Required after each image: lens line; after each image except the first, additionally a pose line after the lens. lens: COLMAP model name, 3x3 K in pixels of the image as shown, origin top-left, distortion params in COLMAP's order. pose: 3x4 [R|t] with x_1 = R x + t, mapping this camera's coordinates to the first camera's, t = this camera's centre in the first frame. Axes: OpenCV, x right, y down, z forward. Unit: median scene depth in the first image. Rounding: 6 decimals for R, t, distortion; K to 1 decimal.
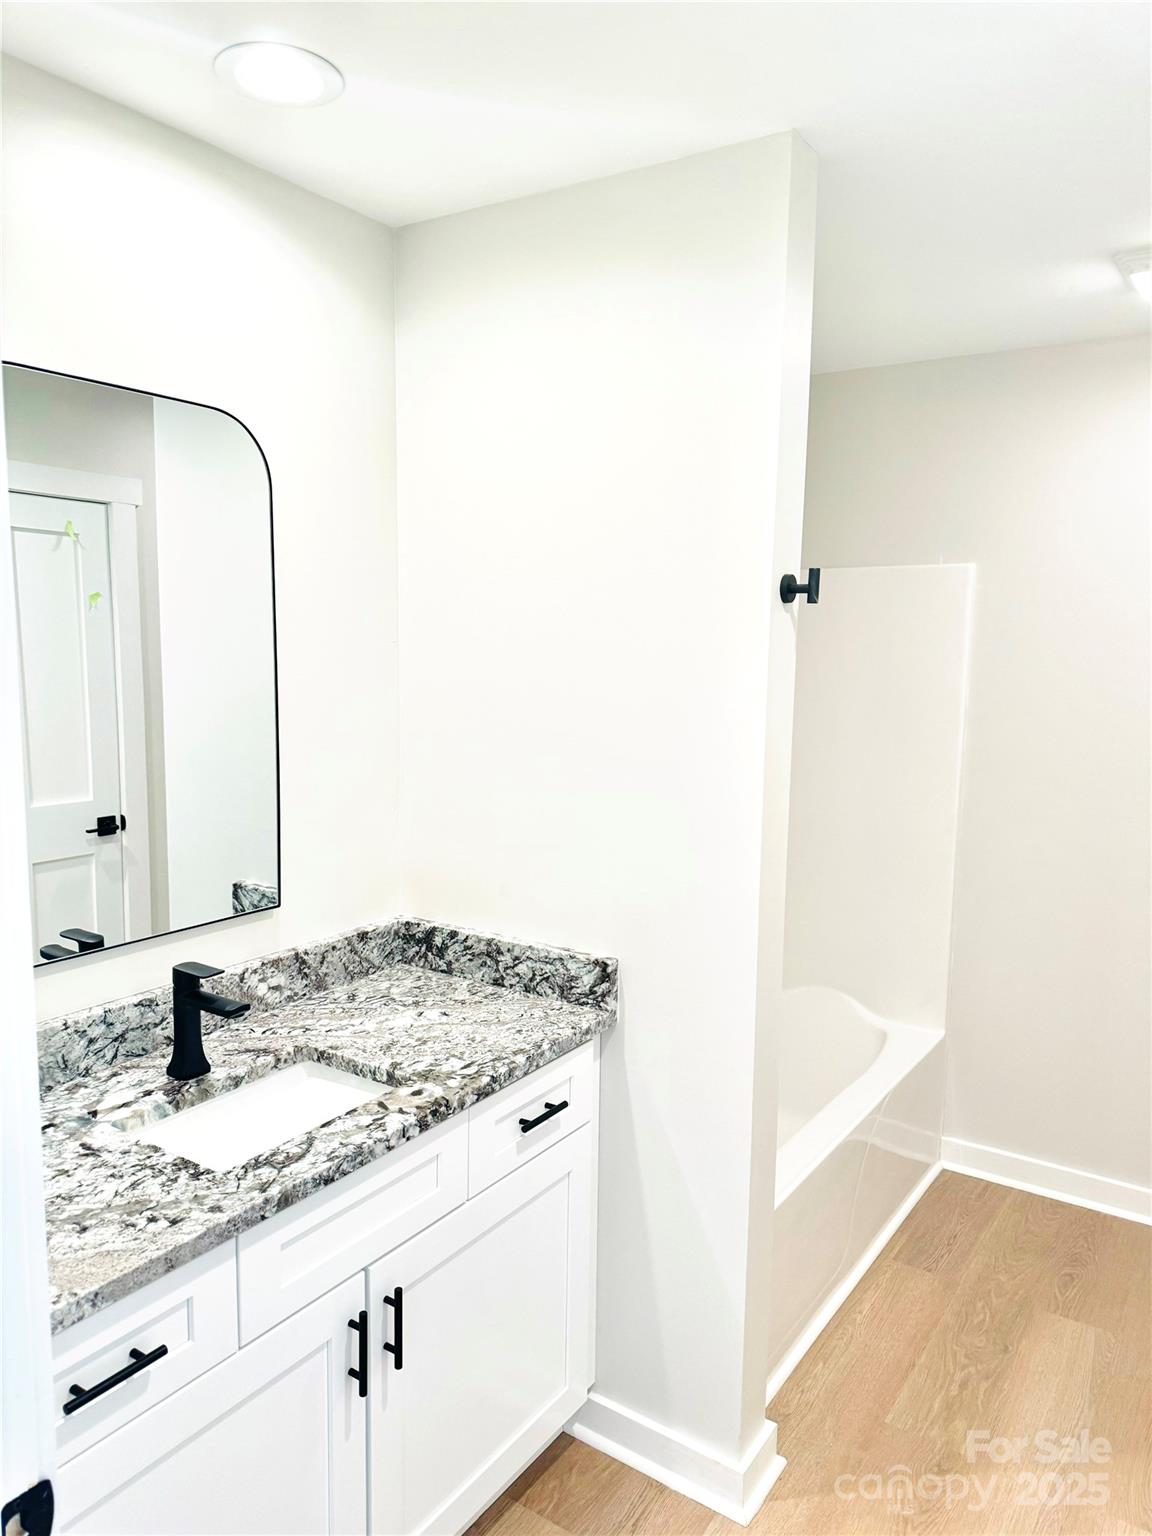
lens RADIAL K [[1067.9, 0, 576.0], [0, 1067.9, 768.0], [0, 0, 1]] dist [-0.007780, -0.009623]
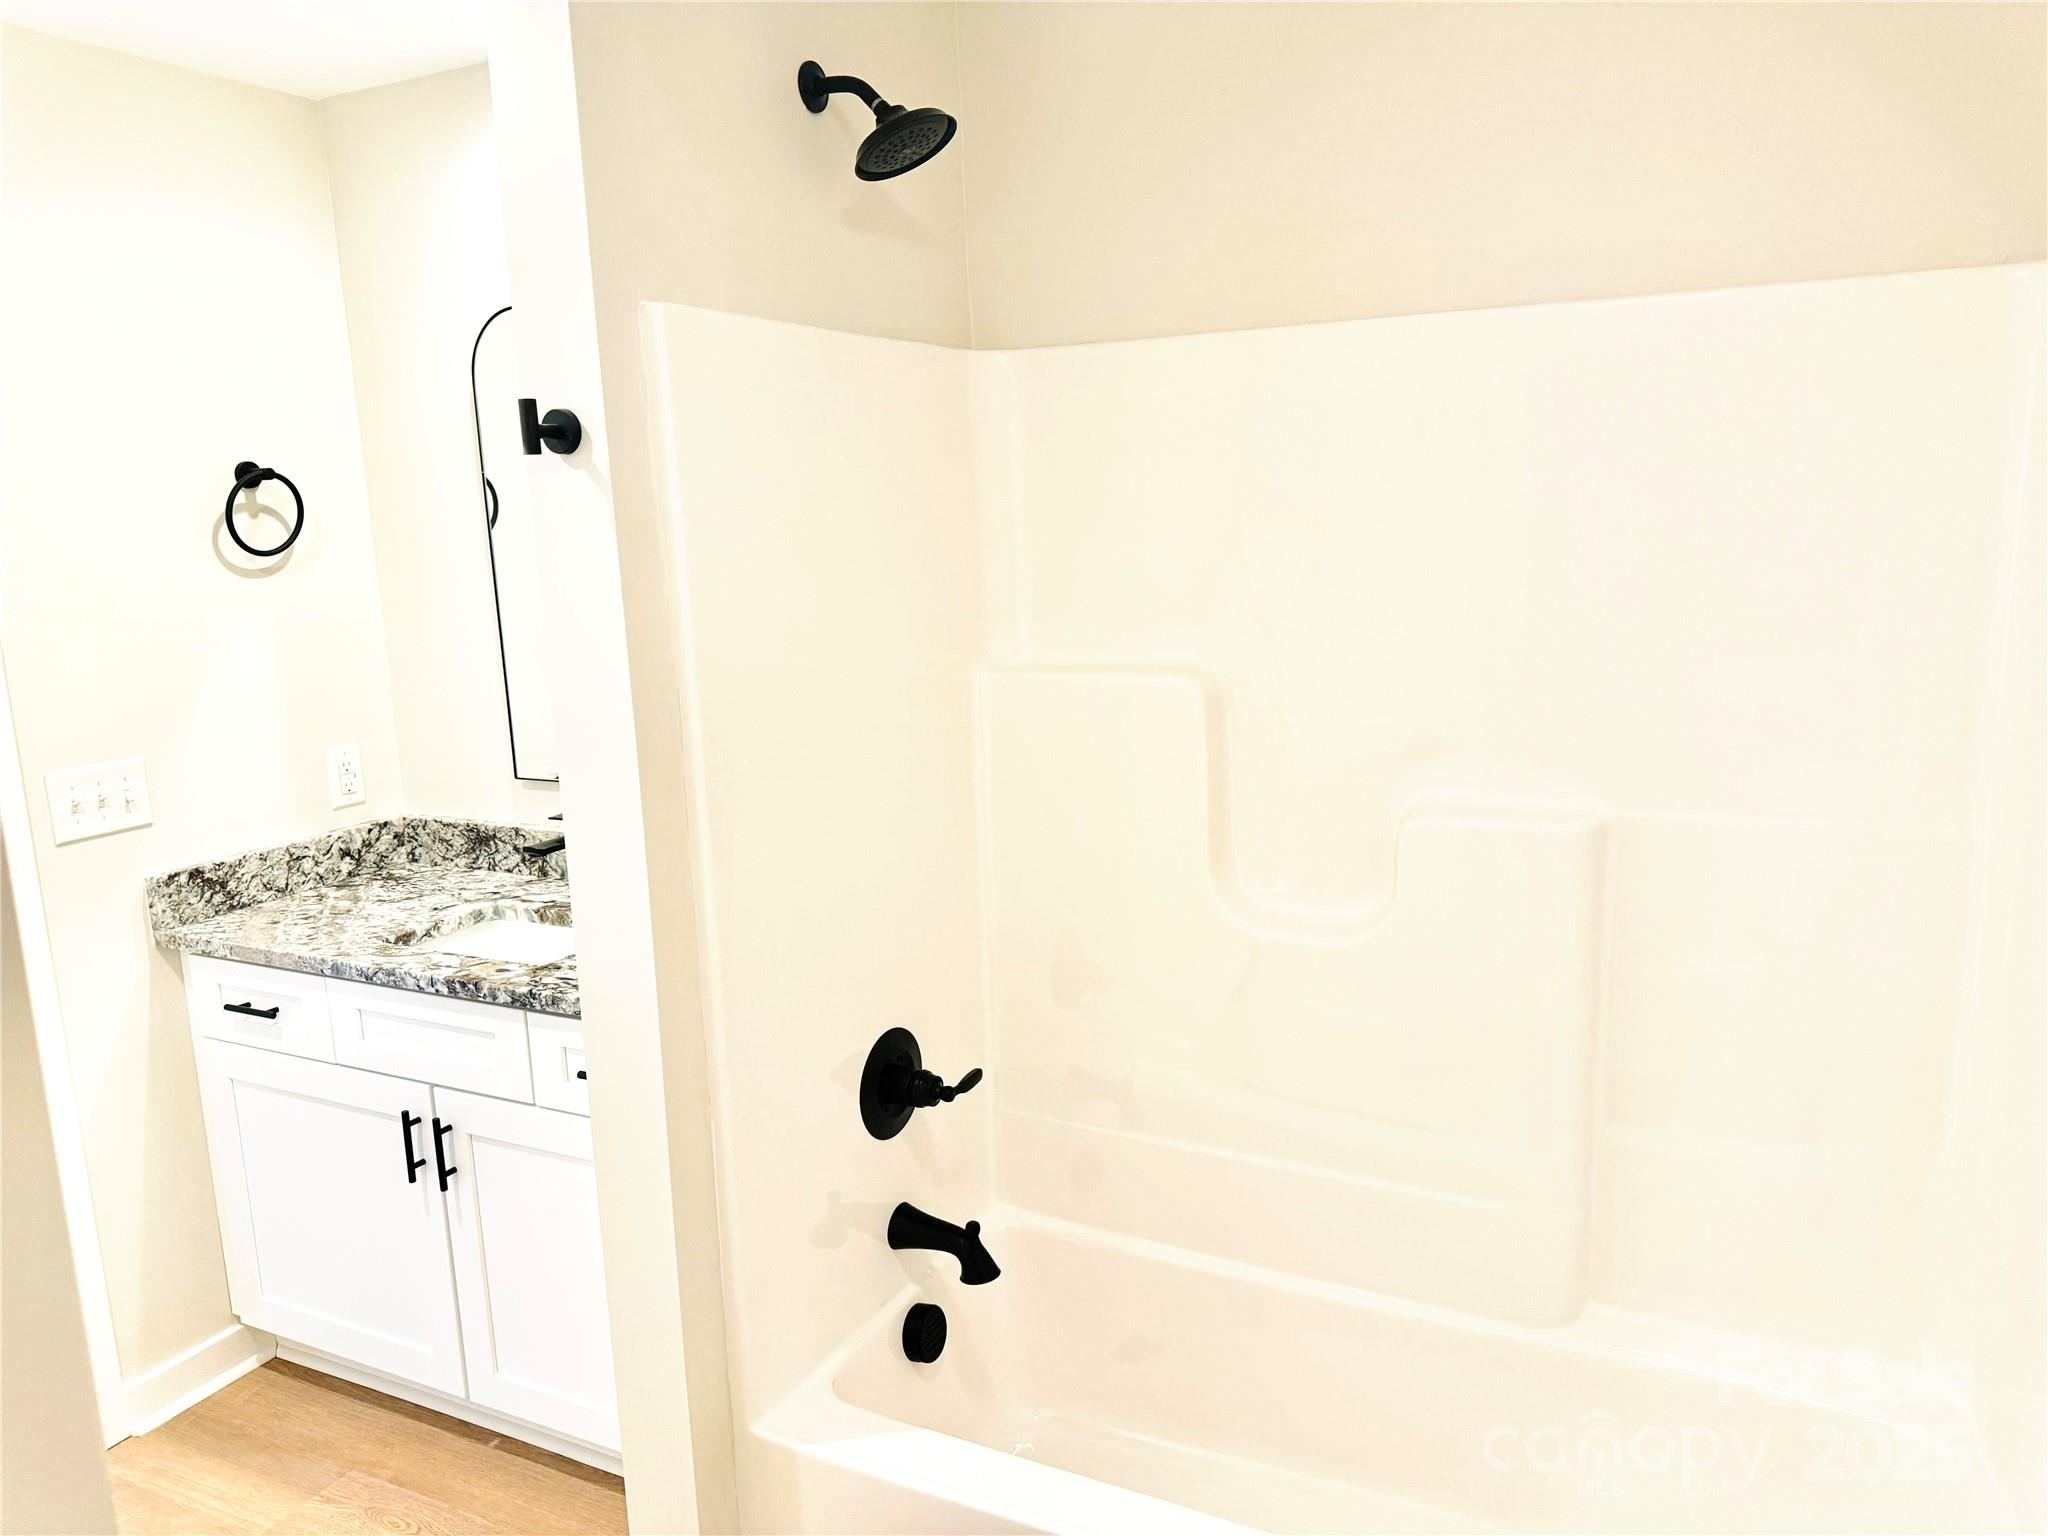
lens RADIAL K [[1423.8, 0, 1024.0], [0, 1423.8, 768.0], [0, 0, 1]] dist [-0.007780, -0.009623]
pose [[0.145311, 0.173103, -0.974125, 0.897598], [-0.083486, 0.983209, 0.162264, -0.108601], [0.985857, 0.057747, 0.157322, 0.939387]]
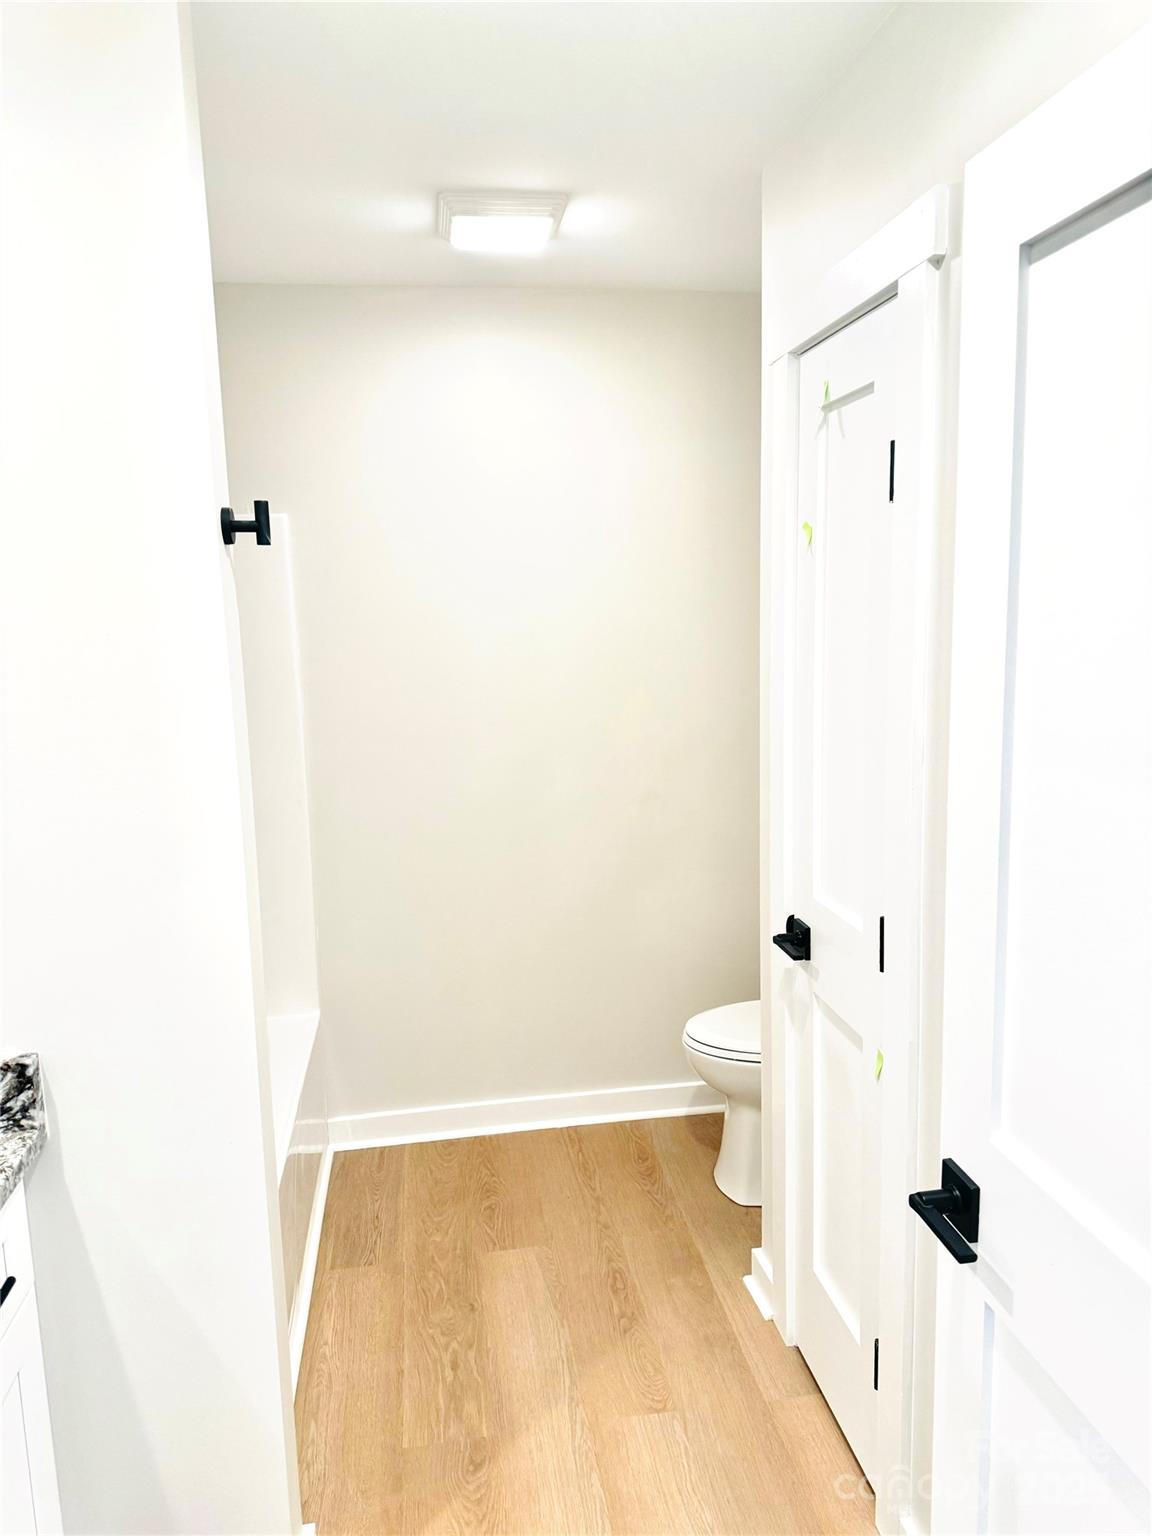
lens RADIAL K [[1067.9, 0, 576.0], [0, 1067.9, 768.0], [0, 0, 1]] dist [-0.007780, -0.009623]
pose [[0.726885, -0.138855, 0.672575, -0.134539], [0.116257, 0.990091, 0.078763, -0.020228], [-0.676847, 0.020940, 0.735826, 0.209948]]
